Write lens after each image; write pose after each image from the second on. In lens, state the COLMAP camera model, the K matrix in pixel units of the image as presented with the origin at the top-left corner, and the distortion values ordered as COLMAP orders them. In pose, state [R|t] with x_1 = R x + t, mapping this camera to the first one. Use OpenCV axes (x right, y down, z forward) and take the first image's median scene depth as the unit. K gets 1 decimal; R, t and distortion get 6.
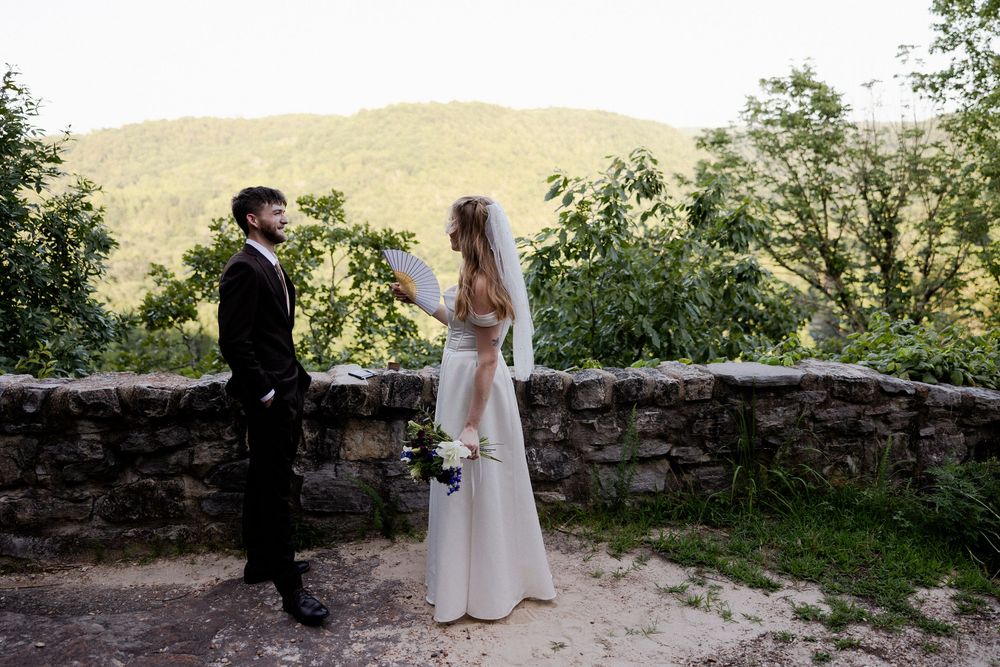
lens RADIAL K [[890.3, 0, 517.8], [0, 890.3, 317.4], [0, 0, 1]] dist [-0.012792, 0.013325]
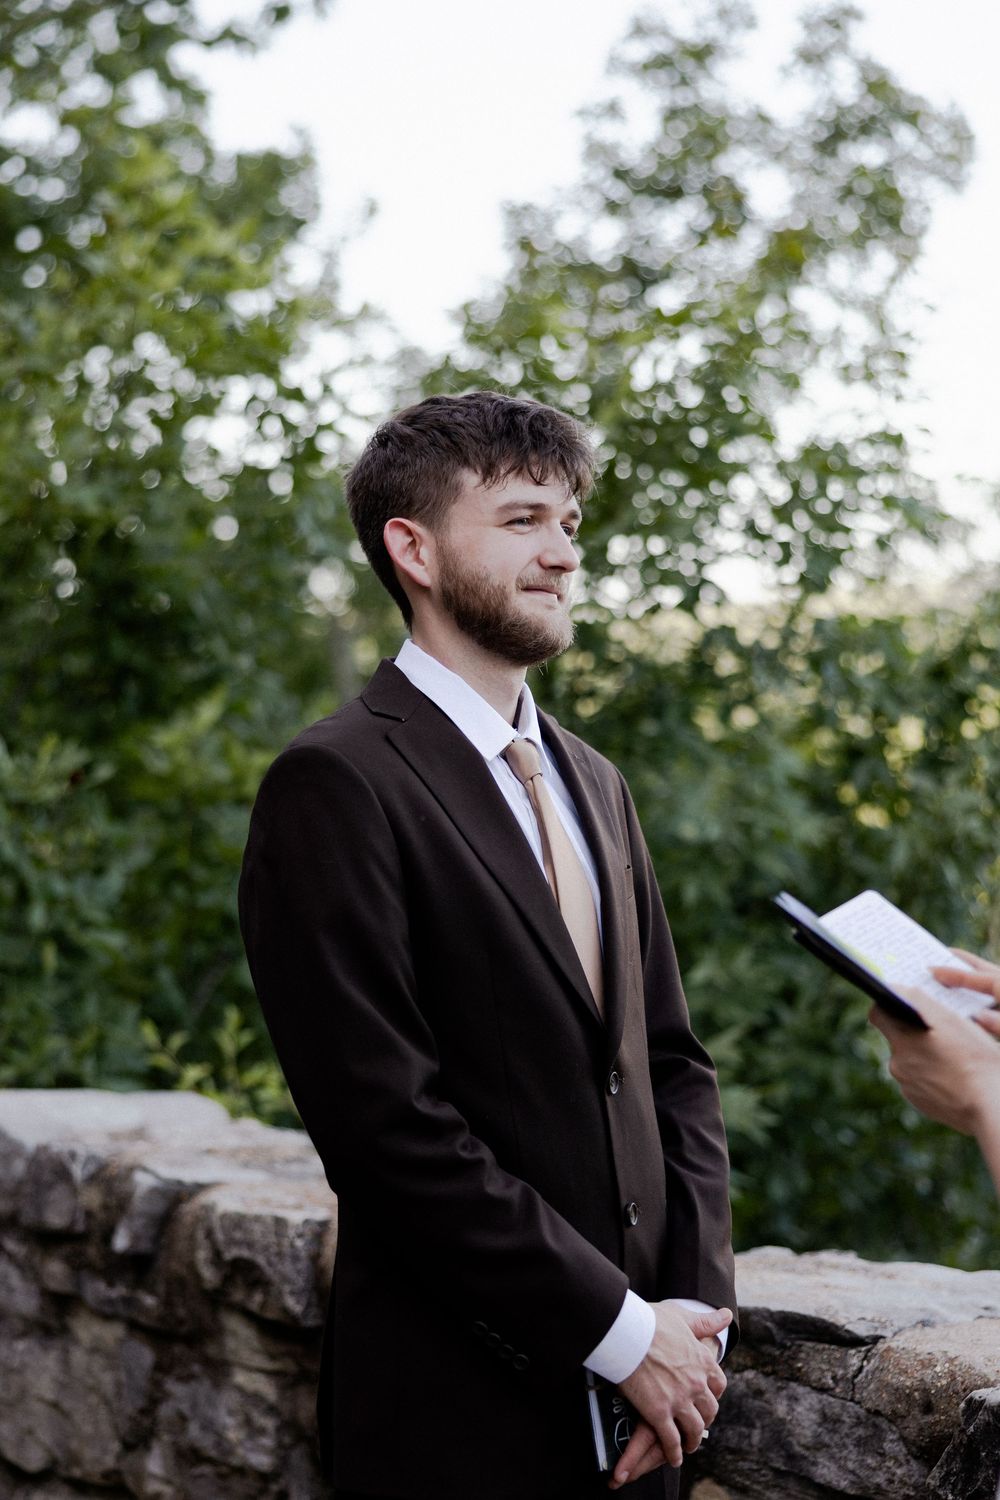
lens RADIAL K [[2693.5, 0, 500.0], [0, 2693.5, 750.0], [0, 0, 1]] dist [0.010522, 0.041033]
pose [[0.550295, 0.022716, -0.834662, 0.232729], [-0.129575, 0.989843, -0.058490, -0.019195], [0.824855, 0.140337, 0.547649, 0.521520]]
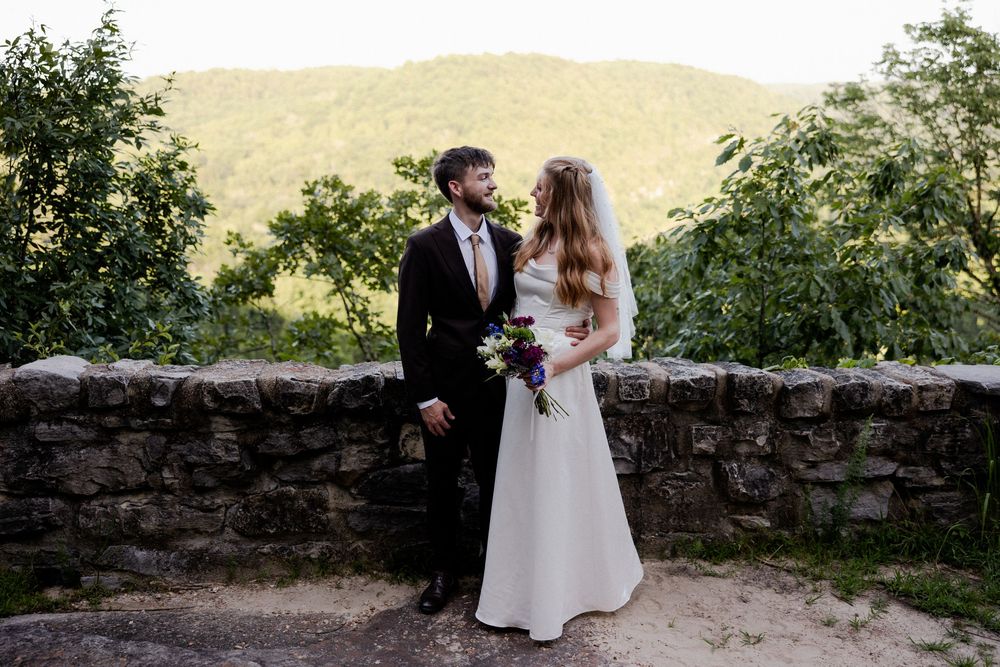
lens RADIAL K [[991.3, 0, 503.1], [0, 991.3, 309.3], [0, 0, 1]] dist [0.009020, 0.001419]
pose [[0.997341, 0.021172, -0.069732, -0.136093], [-0.020151, 0.999680, 0.015321, -0.006657], [0.070034, -0.013875, 0.997448, 0.061199]]
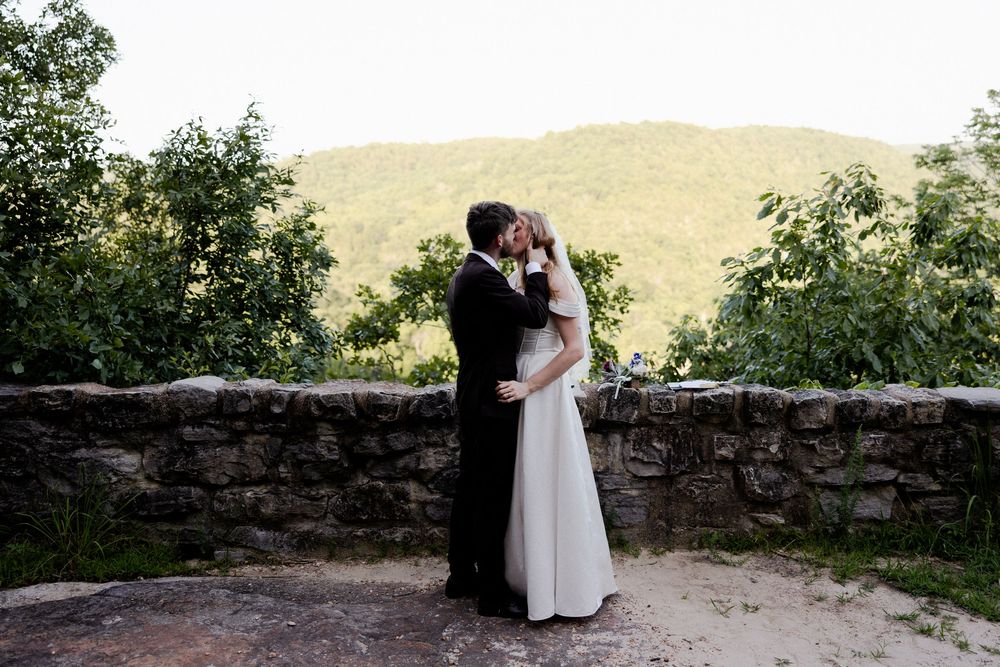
lens RADIAL K [[957.6, 0, 545.7], [0, 957.6, 290.0], [0, 0, 1]] dist [-0.014784, 0.018320]
pose [[0.985180, 0.006859, -0.171386, -0.026111], [-0.017878, 0.997864, -0.062835, 0.022169], [0.170589, 0.064968, 0.983198, -0.085079]]
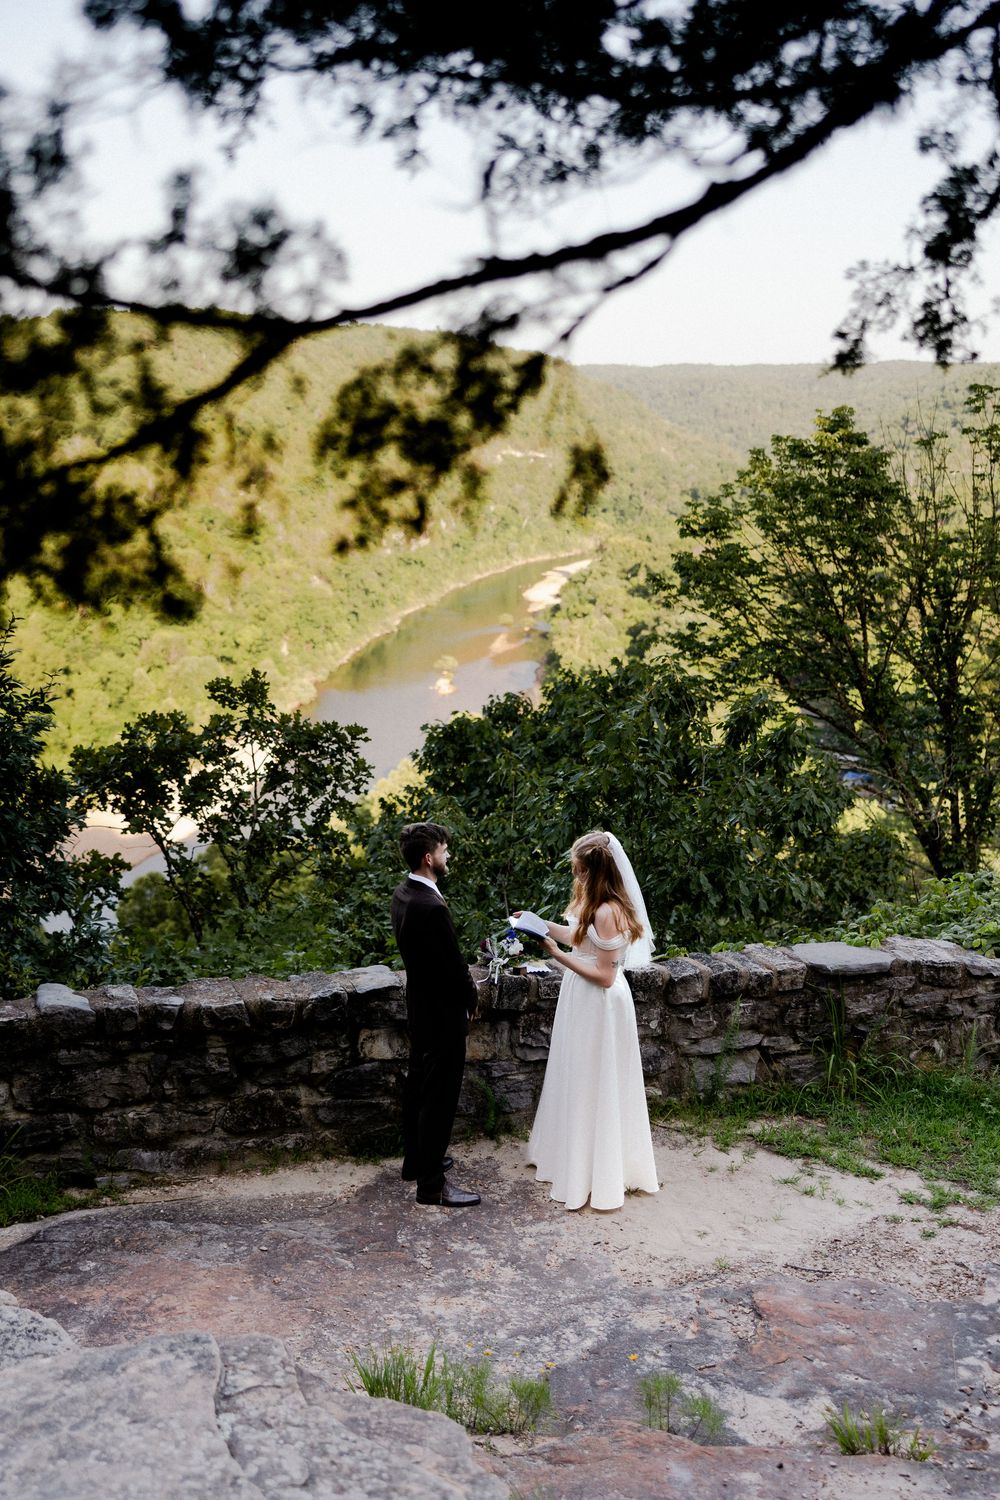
lens RADIAL K [[1605.2, 0, 454.5], [0, 1605.2, 770.6], [0, 0, 1]] dist [0.003226, 0.004574]
pose [[0.994392, -0.006815, 0.105535, -0.365783], [0.001872, 0.998900, 0.046864, -0.241782], [-0.105738, -0.046404, 0.993311, -0.742602]]
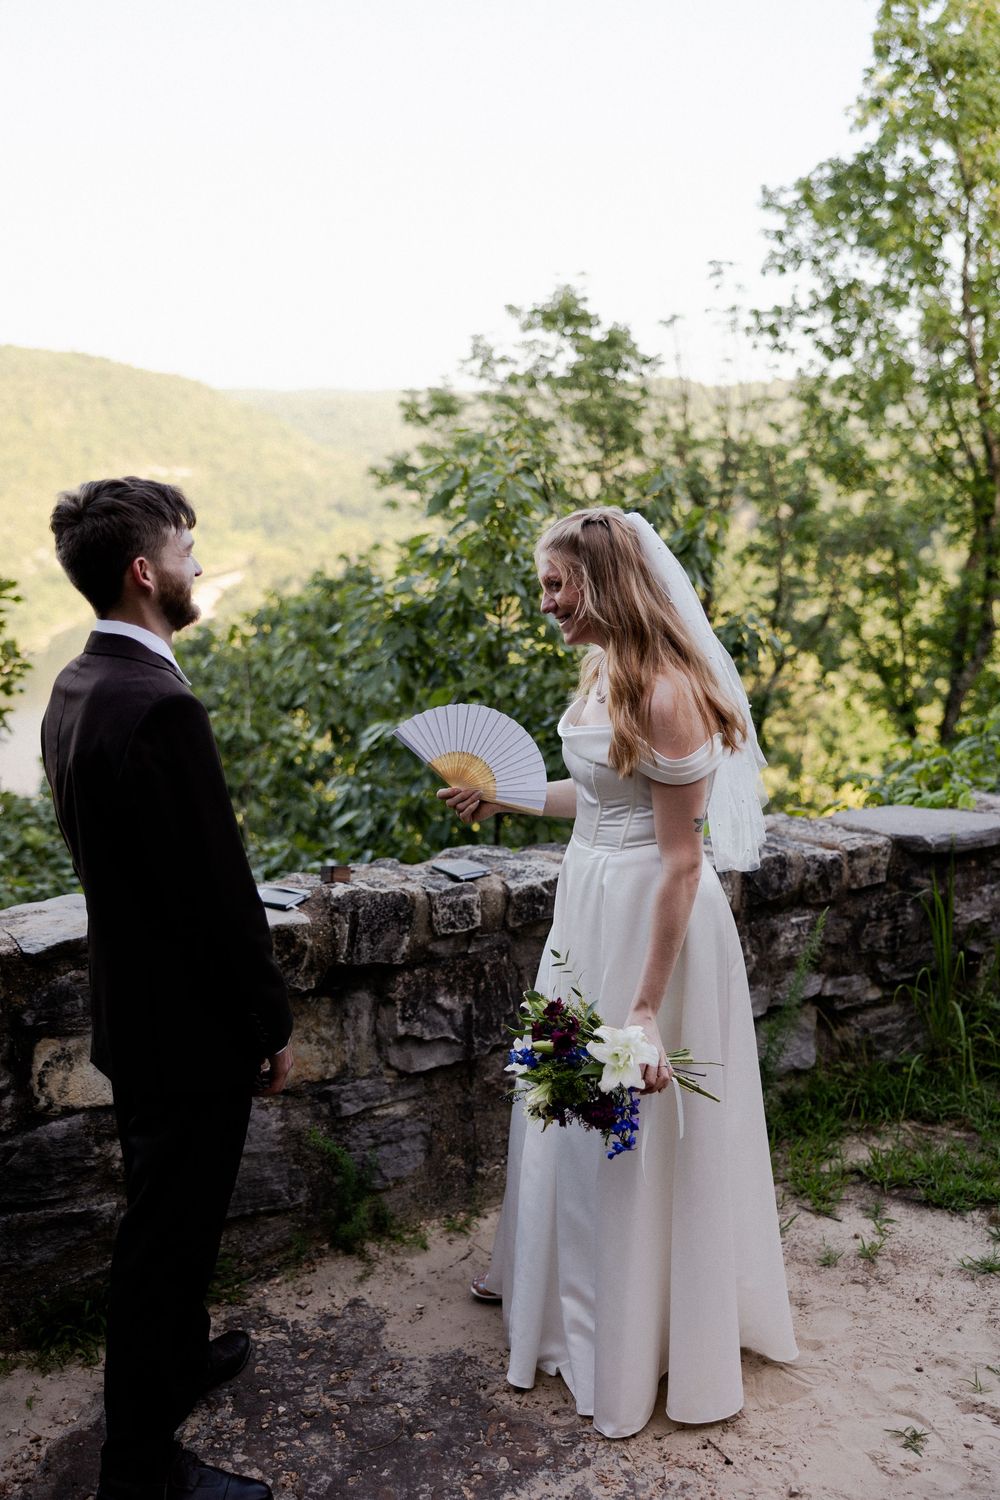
lens RADIAL K [[1526.3, 0, 523.4], [0, 1526.3, 712.4], [0, 0, 1]] dist [0.015955, -0.003175]
pose [[0.930171, -0.049255, 0.363807, -0.325996], [0.049906, 0.998725, 0.007617, -0.028974], [-0.363718, 0.011071, 0.931443, 0.229153]]
